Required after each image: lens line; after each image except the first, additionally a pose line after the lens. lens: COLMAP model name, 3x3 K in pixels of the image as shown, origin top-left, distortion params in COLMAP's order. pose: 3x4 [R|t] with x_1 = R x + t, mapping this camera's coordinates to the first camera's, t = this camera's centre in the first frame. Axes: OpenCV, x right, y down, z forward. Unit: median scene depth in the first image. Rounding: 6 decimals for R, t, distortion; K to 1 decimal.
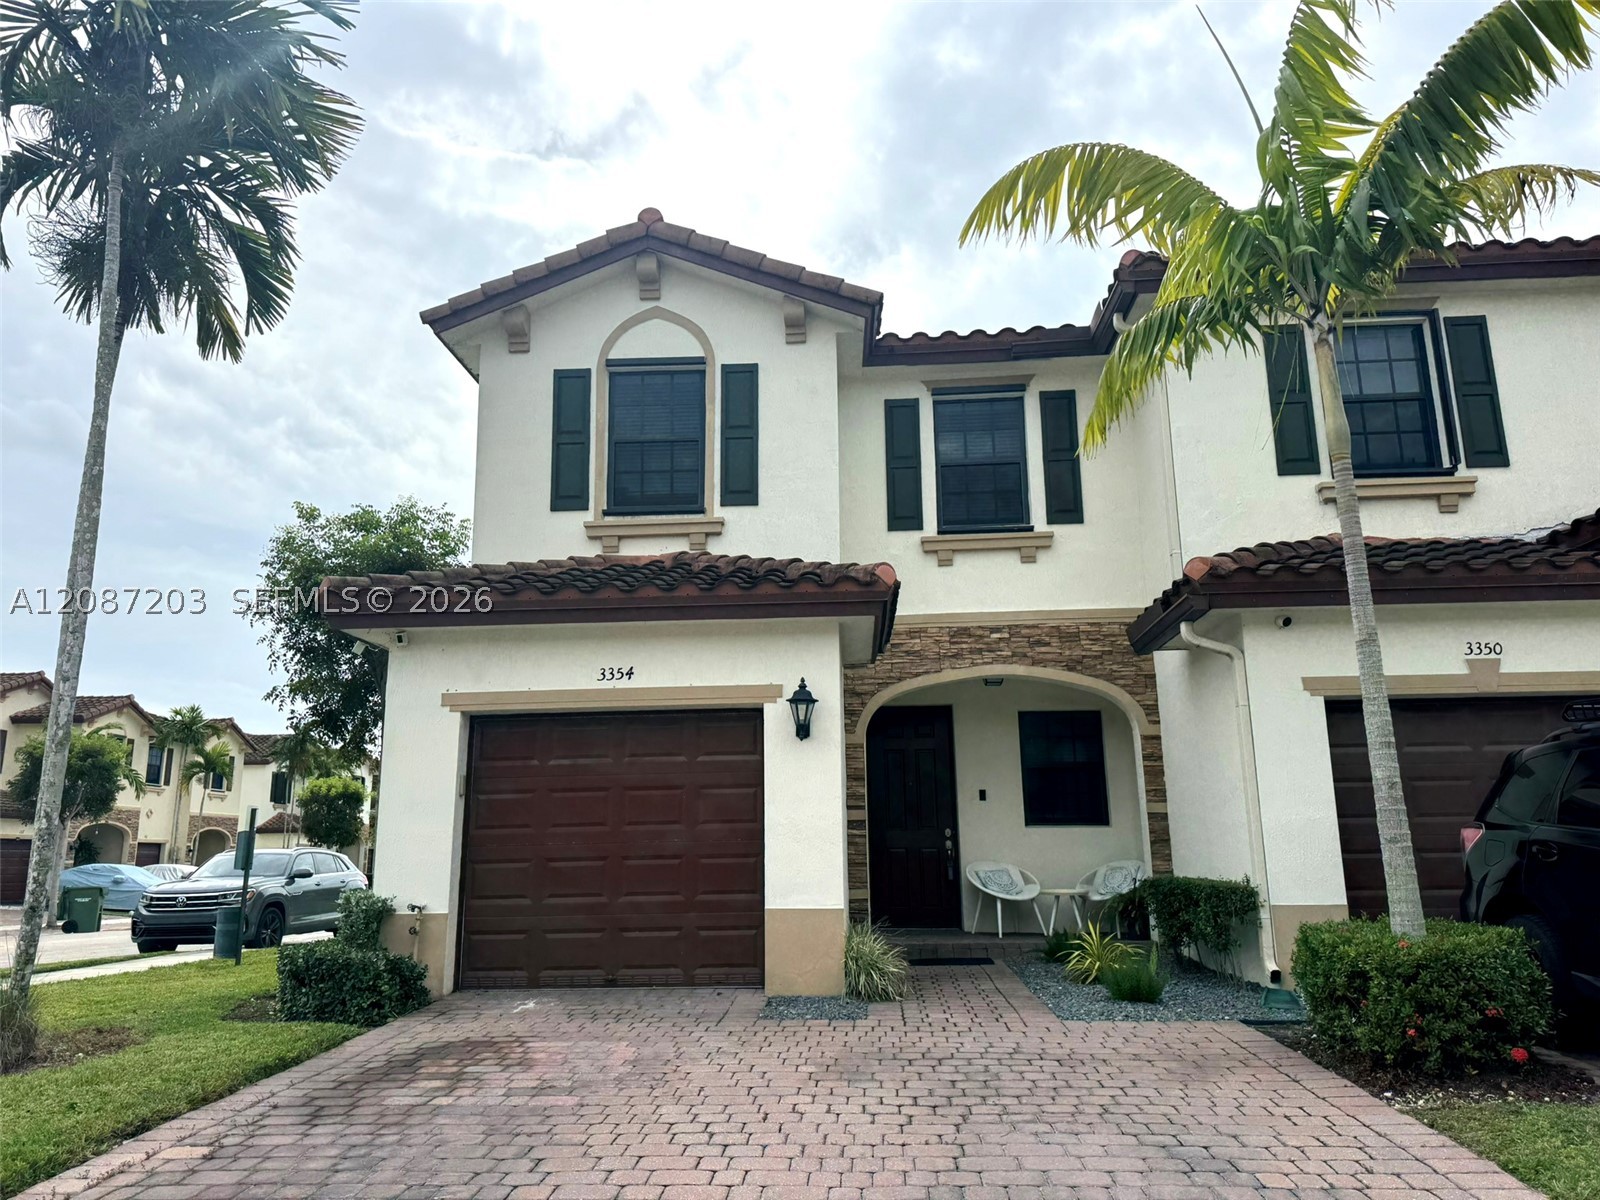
lens RADIAL K [[1111.5, 0, 793.8], [0, 1111.5, 603.9], [0, 0, 1]] dist [0.147274, -0.000162]
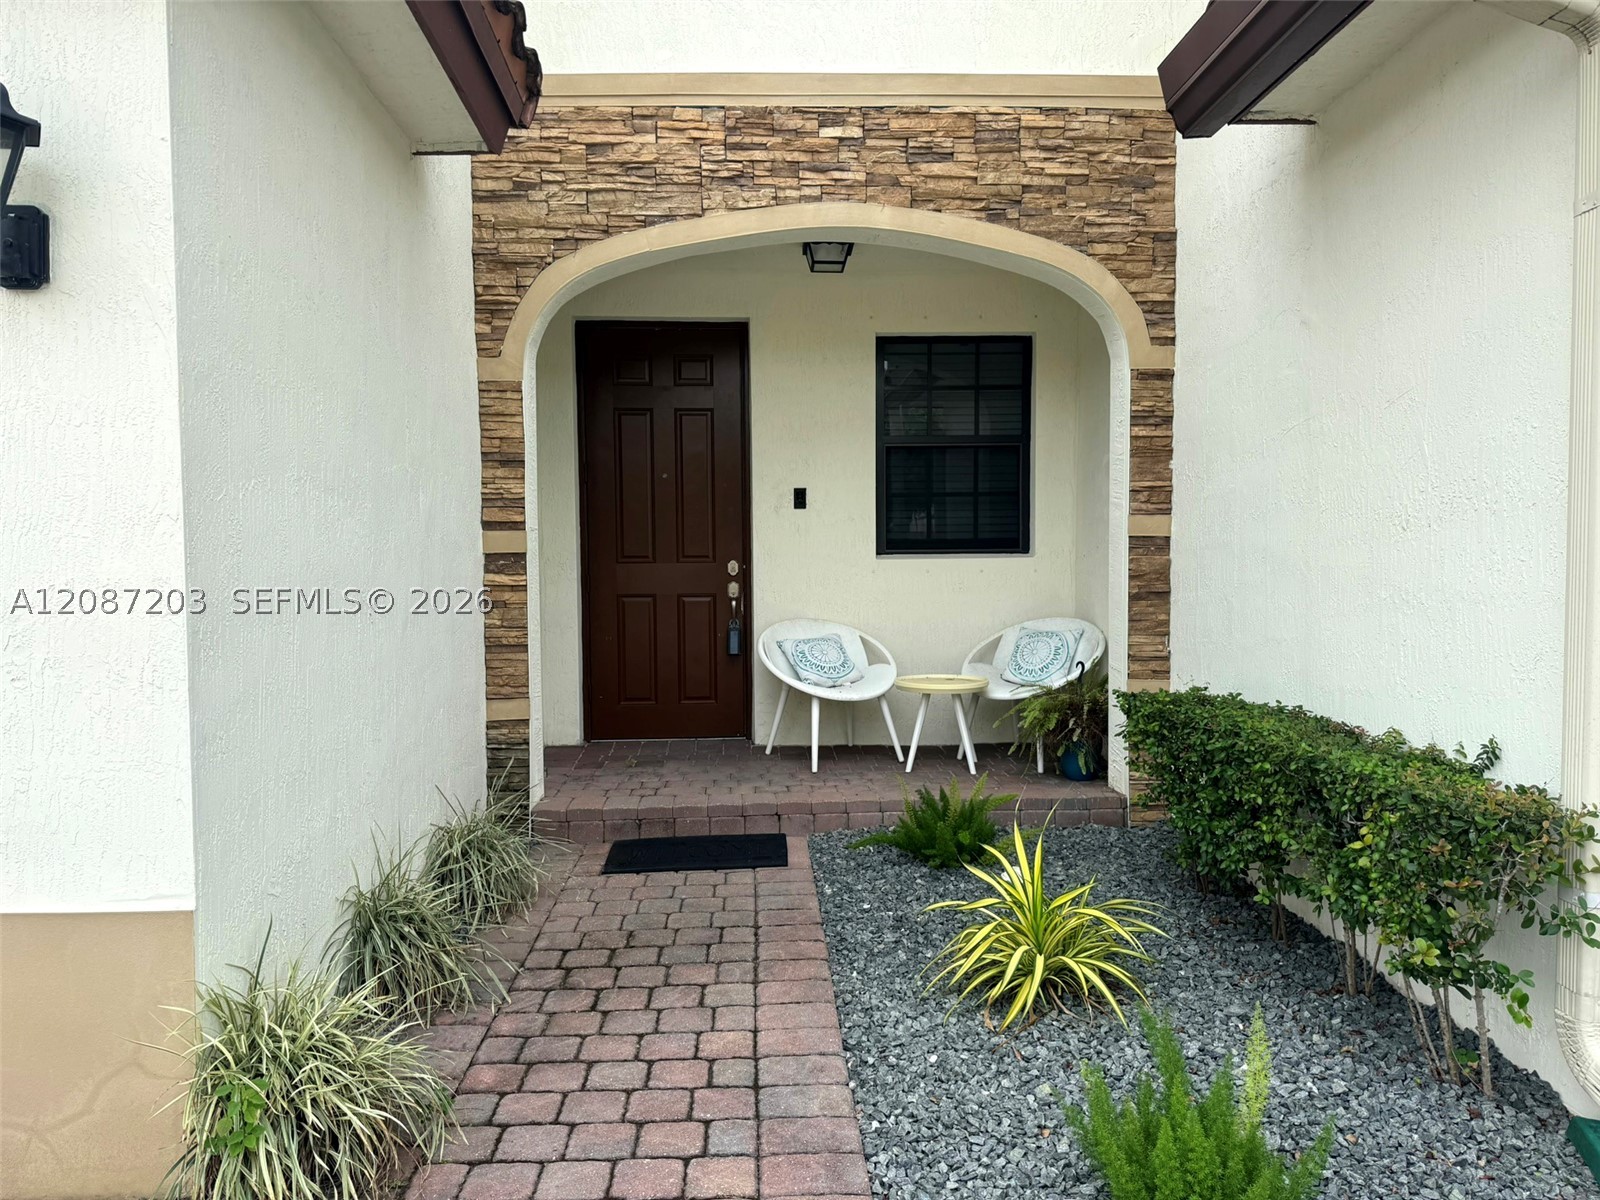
lens RADIAL K [[1125.7, 0, 800.0], [0, 1125.7, 600.0], [0, 0, 1]] dist [0.000802, -0.000225]
pose [[0.992584, -0.000752, 0.121557, 0.116490], [-0.031111, 0.965103, 0.260014, 0.089659], [-0.117510, -0.261868, 0.957923, 0.542815]]
